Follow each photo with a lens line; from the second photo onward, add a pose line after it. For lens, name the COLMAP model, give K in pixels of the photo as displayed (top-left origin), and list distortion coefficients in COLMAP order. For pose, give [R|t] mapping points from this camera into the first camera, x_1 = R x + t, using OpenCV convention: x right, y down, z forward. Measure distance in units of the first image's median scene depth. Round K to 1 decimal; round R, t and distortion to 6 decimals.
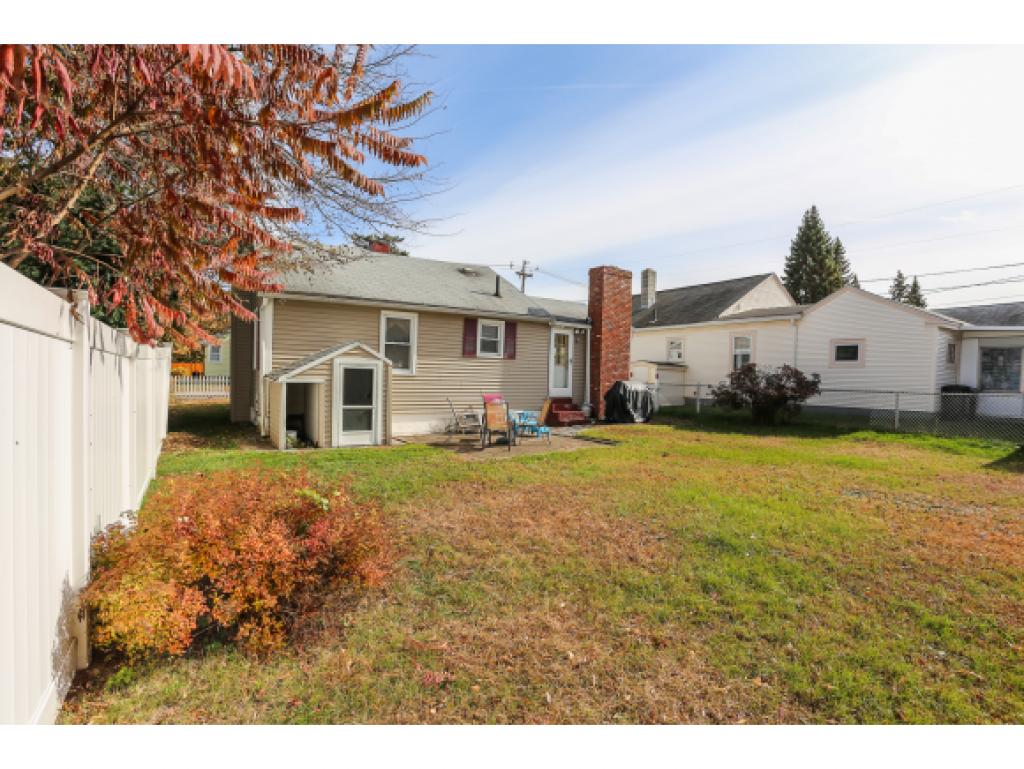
lens RADIAL K [[508.3, 0, 512.0], [0, 508.3, 384.5], [0, 0, 1]] dist [-0.056899, 0.022381]
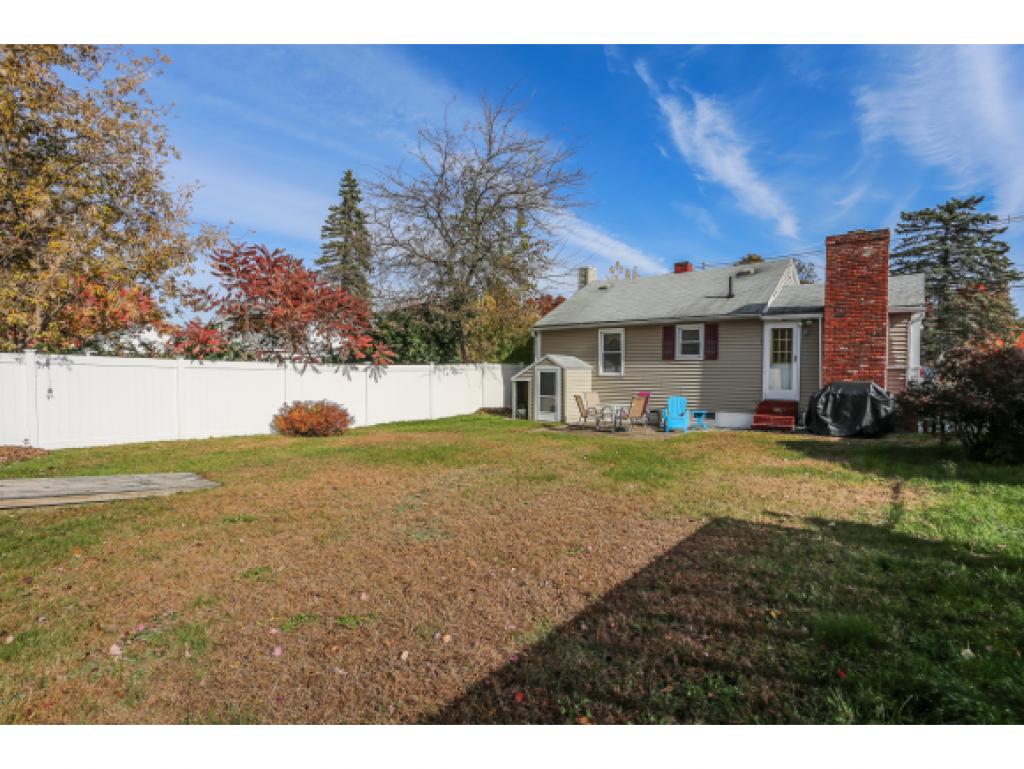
lens RADIAL K [[500.7, 0, 508.0], [0, 500.7, 386.8], [0, 0, 1]] dist [-0.082342, 0.042597]
pose [[0.271041, 0.009250, -0.962523, 0.863866], [-0.015143, 0.999871, 0.005345, 0.005594], [0.962449, 0.013126, 0.271146, 0.342329]]
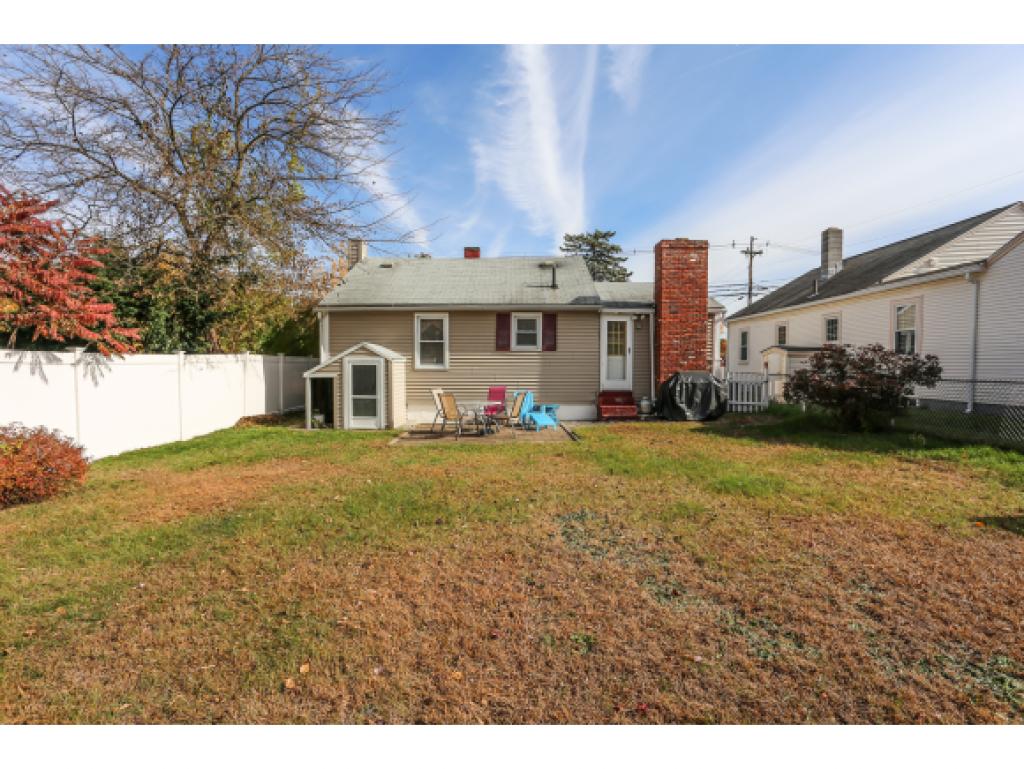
lens RADIAL K [[500.7, 0, 508.0], [0, 500.7, 386.8], [0, 0, 1]] dist [-0.082342, 0.042597]
pose [[0.830074, 0.000791, -0.557652, 0.479221], [0.009171, 0.999844, 0.015069, 0.004168], [0.557577, -0.017623, 0.829938, 0.152863]]
